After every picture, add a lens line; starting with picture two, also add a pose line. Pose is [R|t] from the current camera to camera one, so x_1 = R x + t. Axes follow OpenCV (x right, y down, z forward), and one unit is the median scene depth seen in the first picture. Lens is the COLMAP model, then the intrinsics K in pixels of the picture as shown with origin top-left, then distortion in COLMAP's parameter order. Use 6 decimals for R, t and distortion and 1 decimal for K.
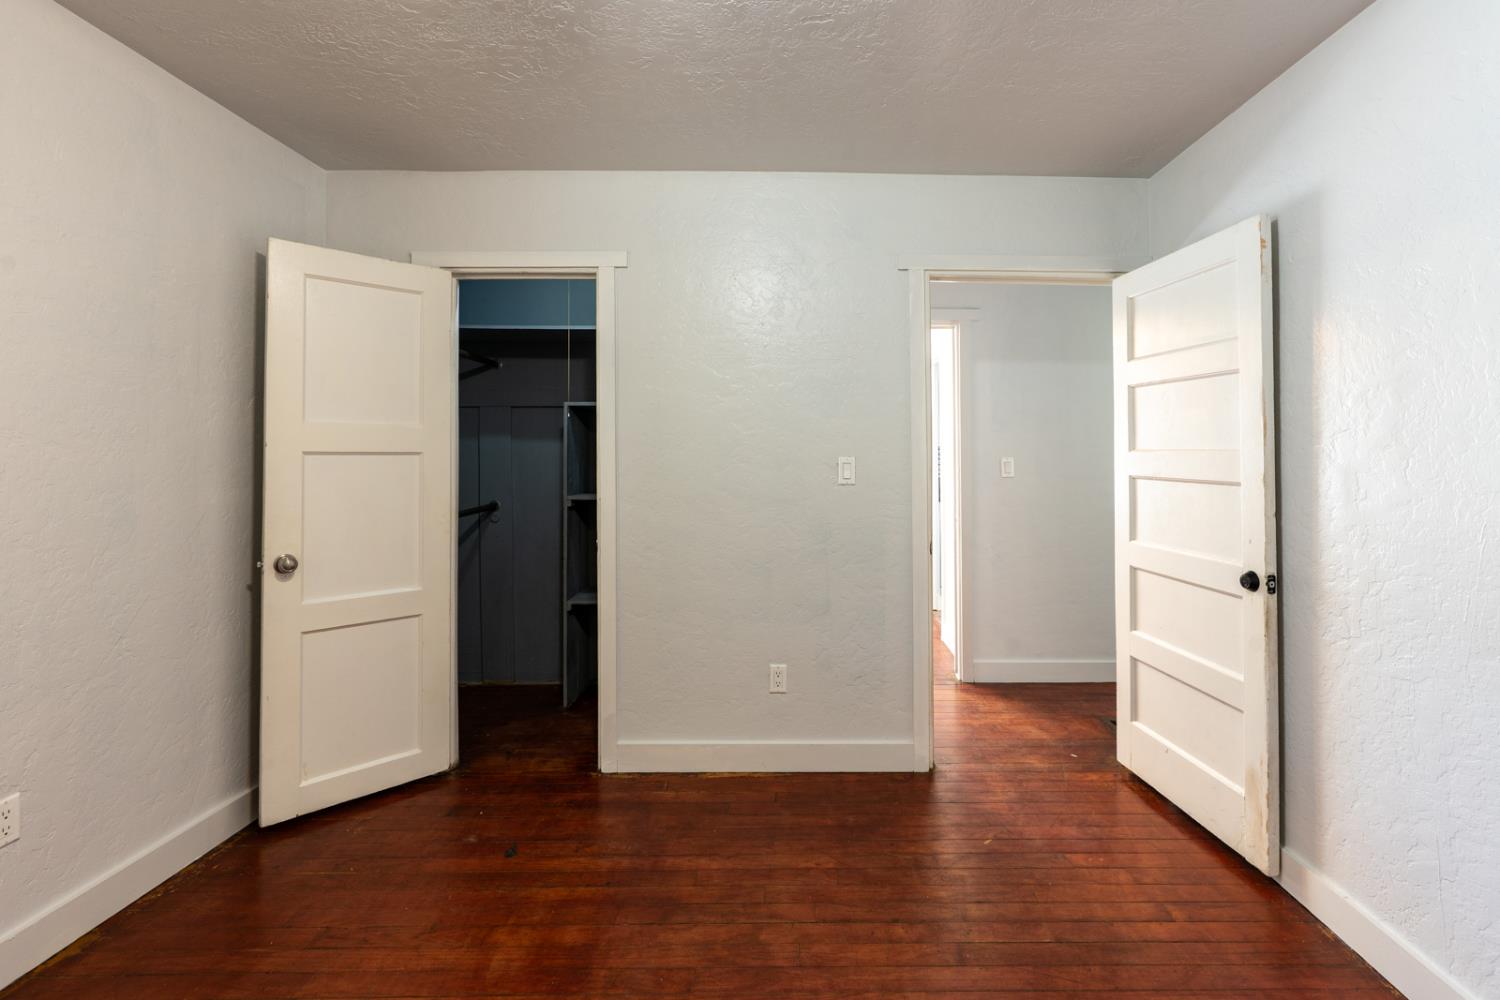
lens RADIAL K [[702.4, 0, 749.1], [0, 702.4, 473.8], [0, 0, 1]] dist [-0.008169, 0.000818]
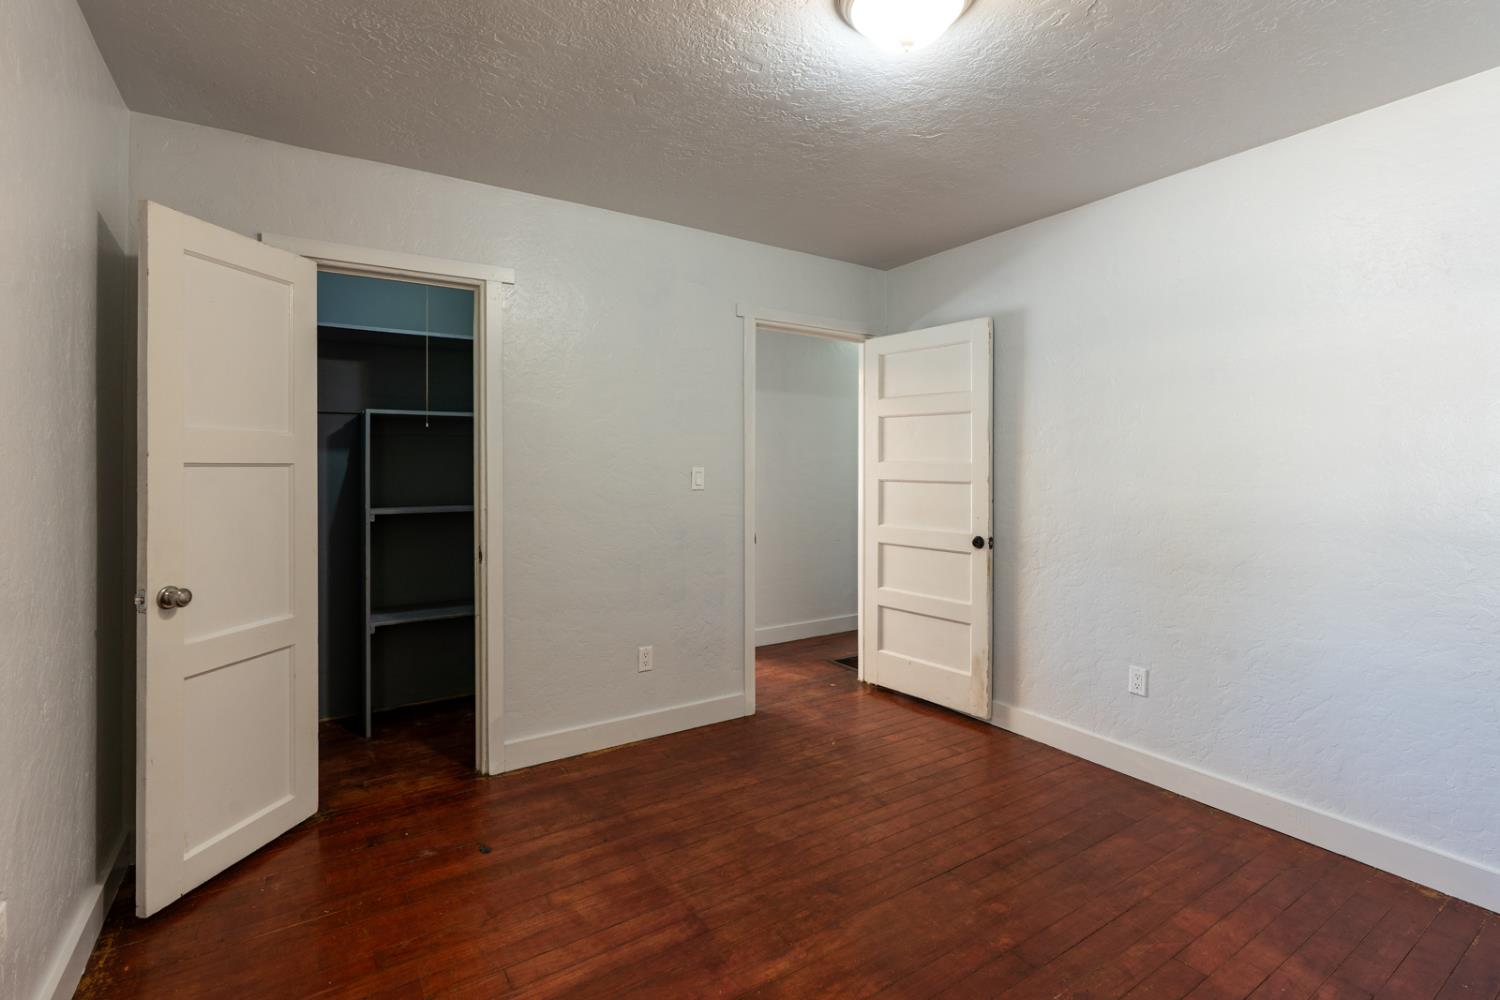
lens RADIAL K [[689.4, 0, 746.9], [0, 689.4, 505.7], [0, 0, 1]] dist [-0.008982, 0.001604]
pose [[0.845081, -0.033315, 0.533600, -0.486154], [0.016988, 0.999226, 0.035481, 0.001993], [-0.534369, -0.020919, 0.844992, -0.052056]]
